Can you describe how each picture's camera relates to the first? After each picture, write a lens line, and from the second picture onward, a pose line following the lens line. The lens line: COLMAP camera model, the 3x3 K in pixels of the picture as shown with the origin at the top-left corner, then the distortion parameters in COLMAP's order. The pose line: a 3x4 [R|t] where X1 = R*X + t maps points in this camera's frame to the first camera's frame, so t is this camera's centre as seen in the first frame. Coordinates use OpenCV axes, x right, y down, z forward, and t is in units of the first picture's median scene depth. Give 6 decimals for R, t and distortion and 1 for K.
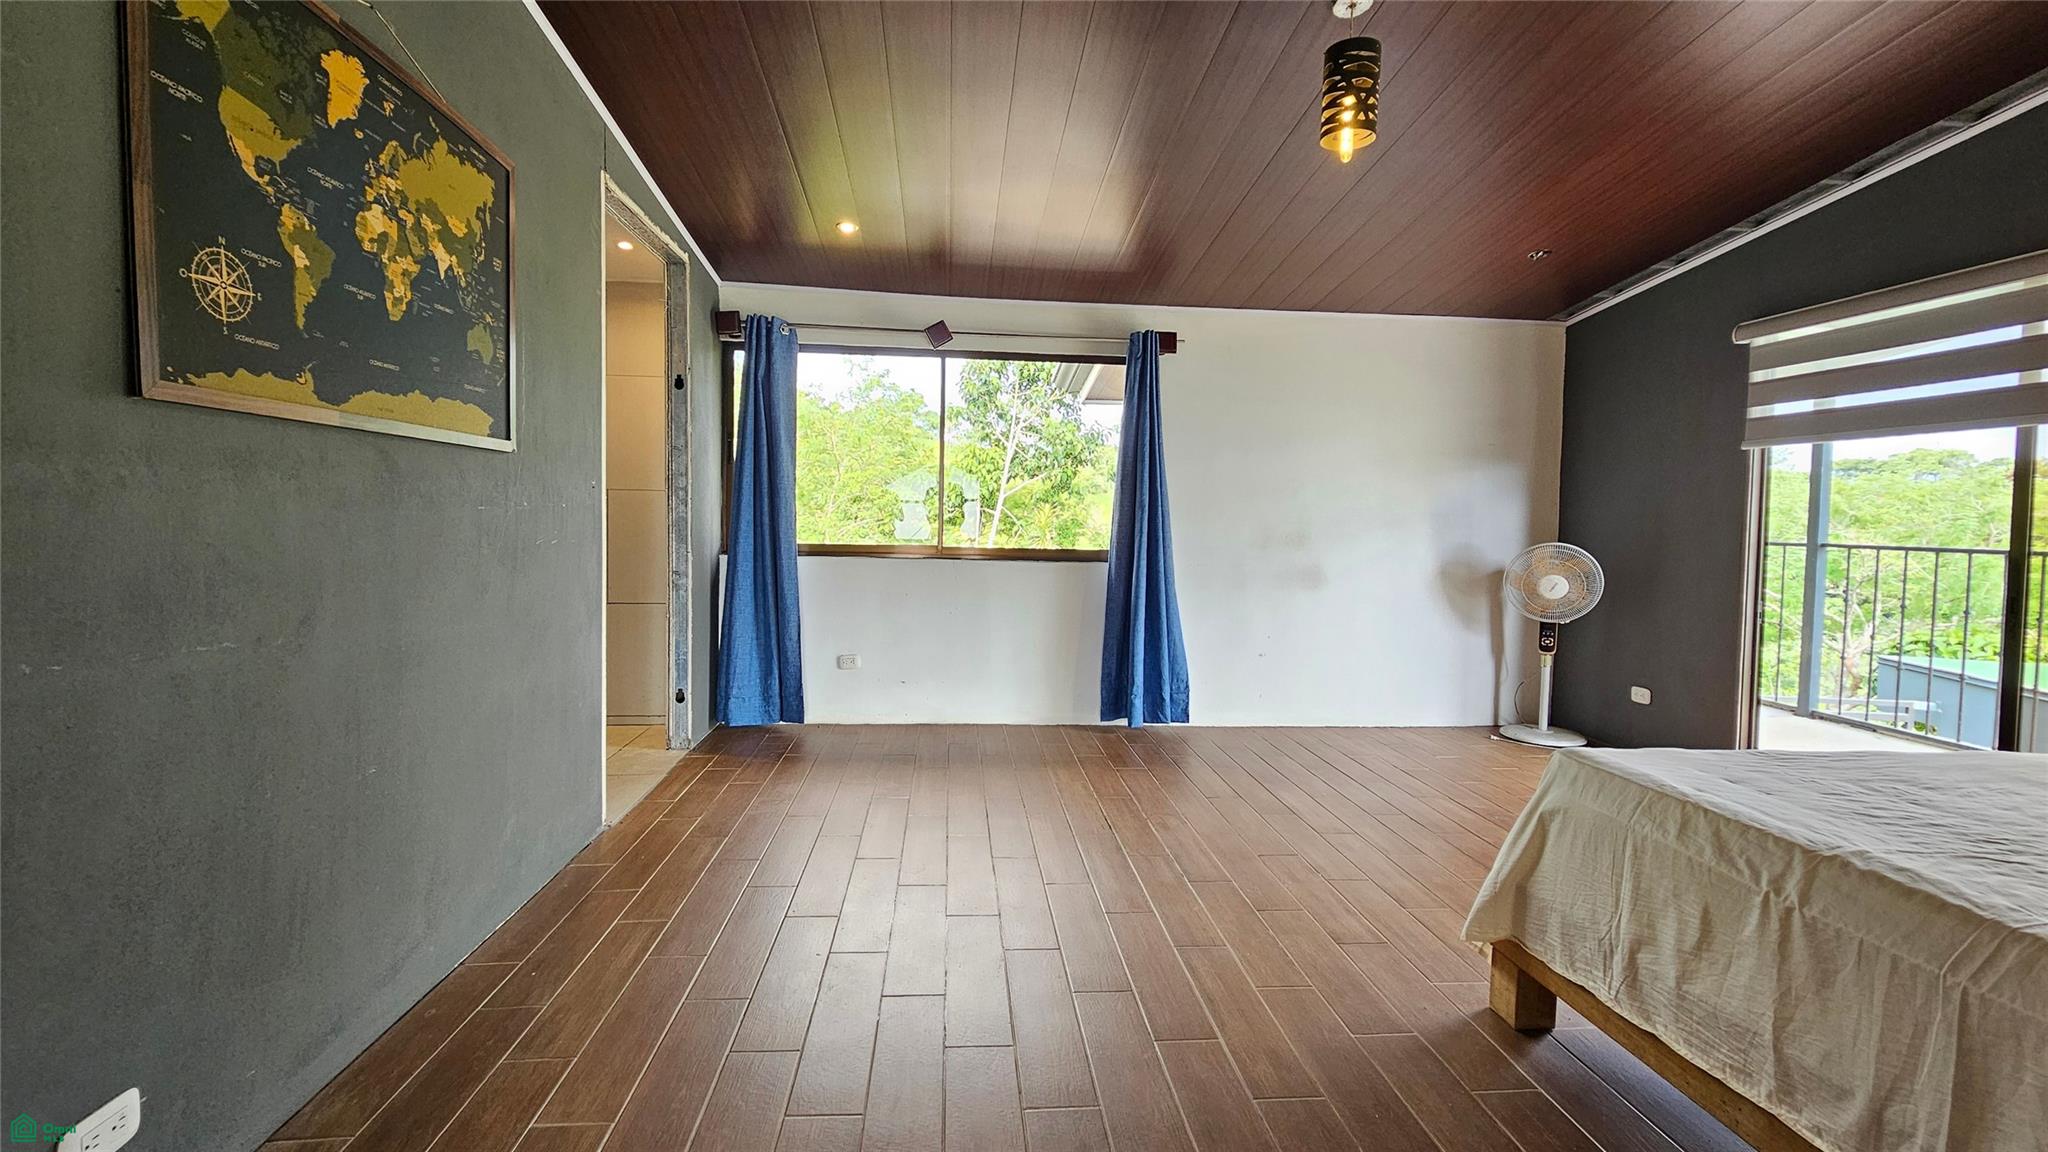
lens RADIAL K [[837.8, 0, 1021.5], [0, 837.8, 566.3], [0, 0, 1]] dist [-0.010421, 0.002084]
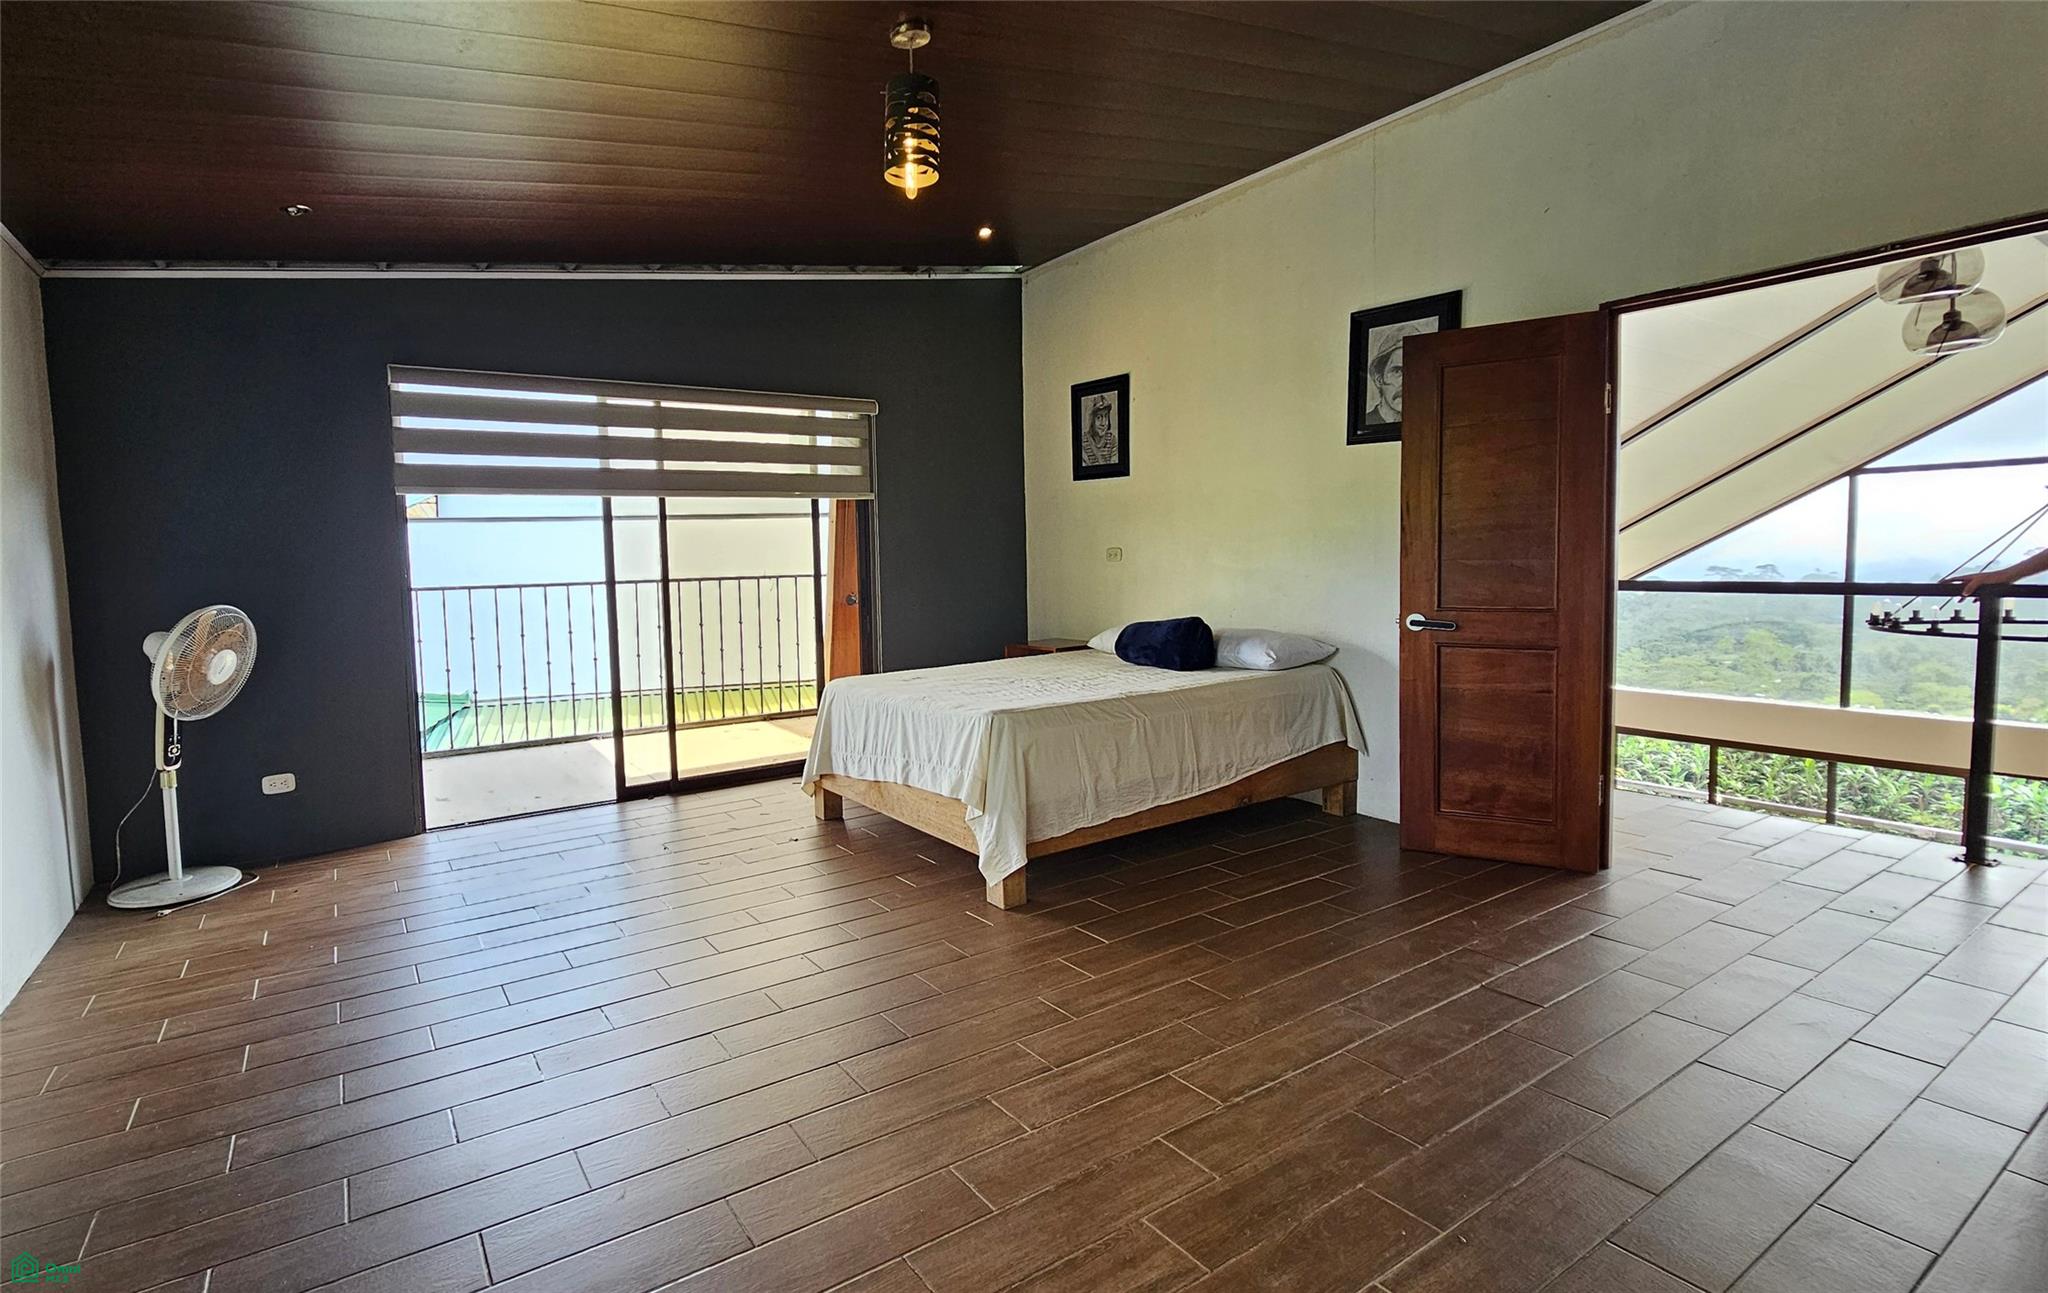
lens RADIAL K [[950.6, 0, 883.2], [0, 950.6, 619.6], [0, 0, 1]] dist [-0.000573, -0.000077]
pose [[-0.443784, -0.065762, 0.893718, -0.410271], [0.071346, 0.991545, 0.108388, -0.077239], [-0.893289, 0.111864, -0.435340, 1.018126]]
